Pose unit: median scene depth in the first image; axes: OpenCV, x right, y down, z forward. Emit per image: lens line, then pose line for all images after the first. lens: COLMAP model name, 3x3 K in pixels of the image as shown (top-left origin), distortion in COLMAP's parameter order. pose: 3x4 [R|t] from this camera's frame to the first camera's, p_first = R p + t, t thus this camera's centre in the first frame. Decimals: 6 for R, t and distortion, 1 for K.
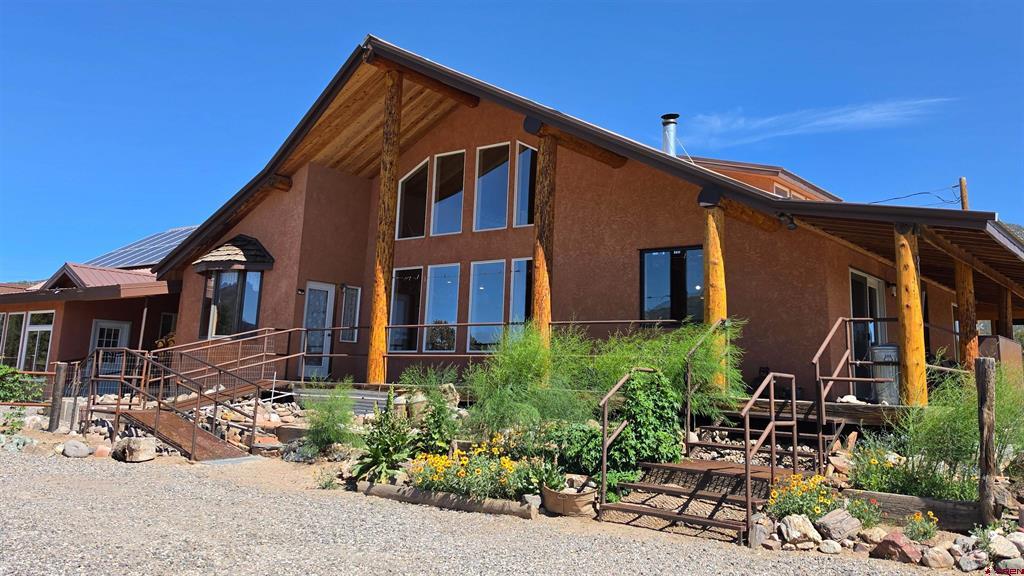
lens RADIAL K [[870.1, 0, 517.7], [0, 870.1, 199.6], [0, 0, 1]] dist [0.102960, -0.135404]
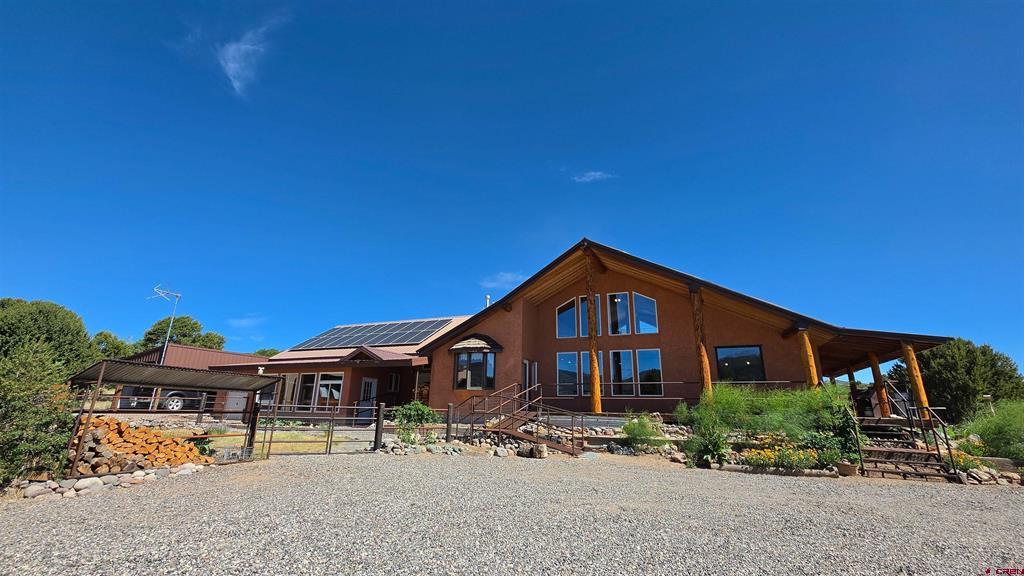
lens RADIAL K [[433.8, 0, 509.2], [0, 433.8, 279.1], [0, 0, 1]] dist [-0.002120, -0.000077]
pose [[0.968007, 0.052849, 0.245295, -0.578207], [-0.034324, 0.996268, -0.079197, -0.005770], [-0.248565, 0.068244, 0.966208, 0.077899]]
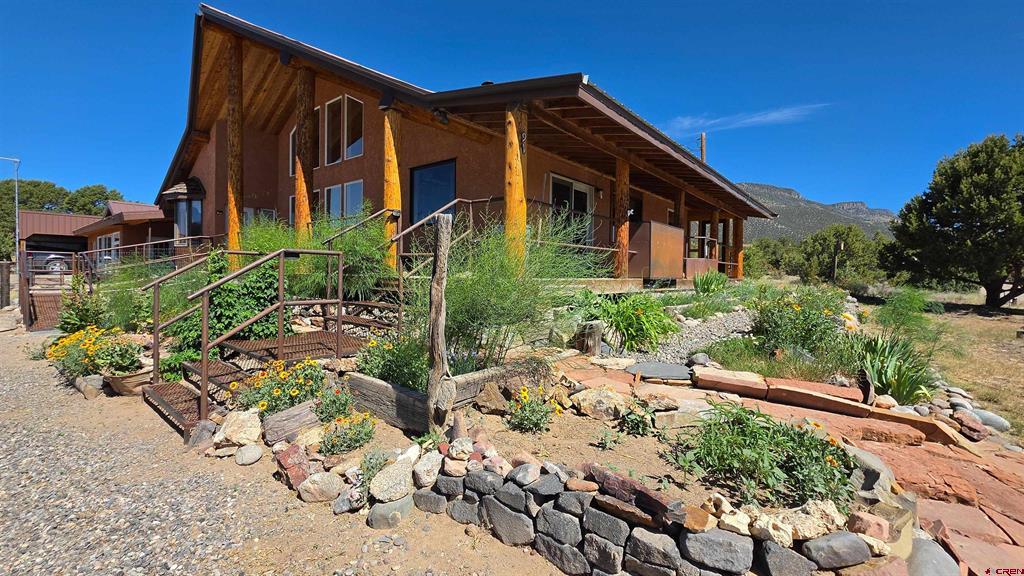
lens RADIAL K [[433.8, 0, 509.2], [0, 433.8, 279.1], [0, 0, 1]] dist [-0.002120, -0.000077]
pose [[0.999406, -0.022797, -0.025839, 0.281837], [0.028004, 0.974290, 0.223552, 0.072714], [0.020078, -0.224143, 0.974349, 0.307282]]
